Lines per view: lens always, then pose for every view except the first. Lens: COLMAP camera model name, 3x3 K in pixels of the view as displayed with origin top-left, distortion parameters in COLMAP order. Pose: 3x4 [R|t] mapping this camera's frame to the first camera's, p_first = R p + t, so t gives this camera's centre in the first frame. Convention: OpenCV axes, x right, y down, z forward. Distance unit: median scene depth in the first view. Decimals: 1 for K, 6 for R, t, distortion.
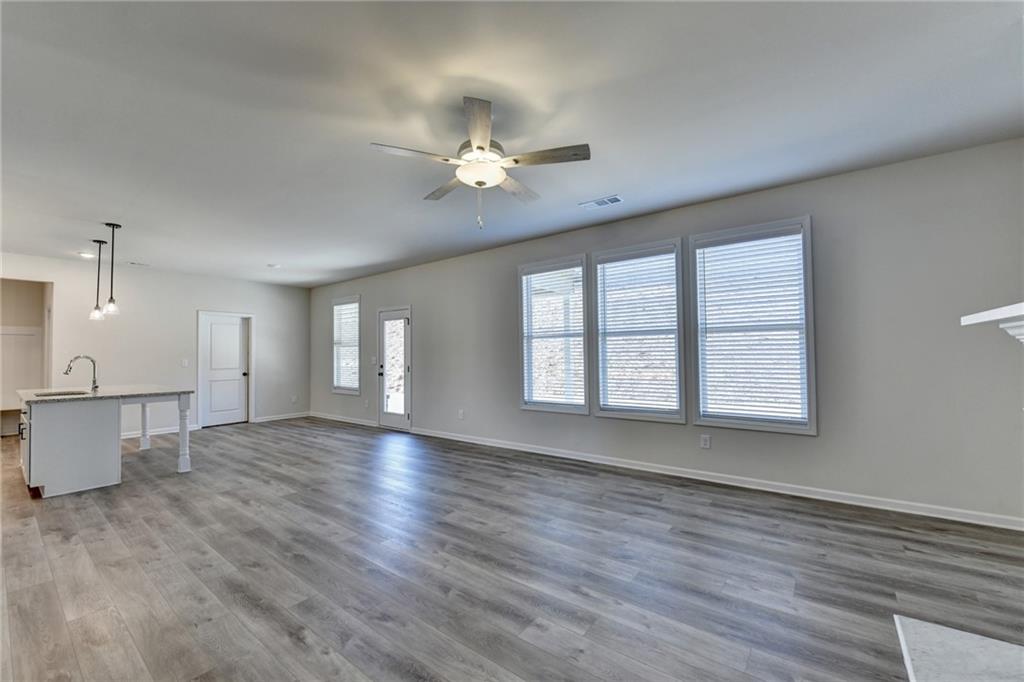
lens RADIAL K [[412.1, 0, 512.0], [0, 412.1, 341.0], [0, 0, 1]] dist [-0.020364, -0.000486]
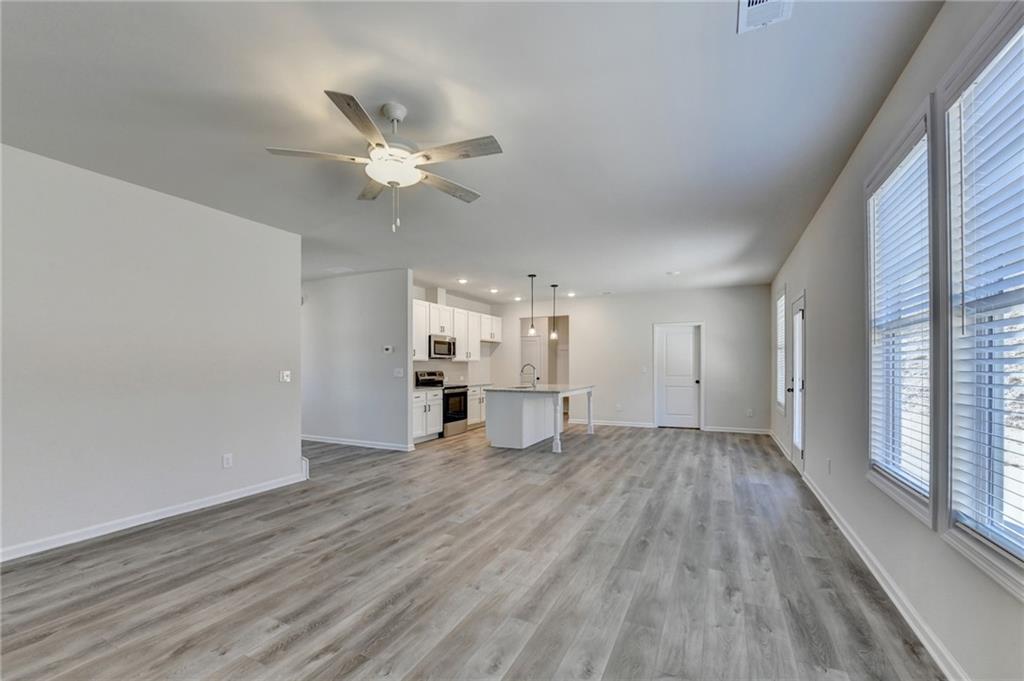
lens RADIAL K [[428.8, 0, 506.5], [0, 428.8, 365.3], [0, 0, 1]] dist [-0.021468, -0.000292]
pose [[0.183486, 0.010166, -0.982970, 0.600201], [0.031651, 0.999367, 0.016244, 0.015224], [0.982513, -0.034092, 0.183048, 0.686271]]
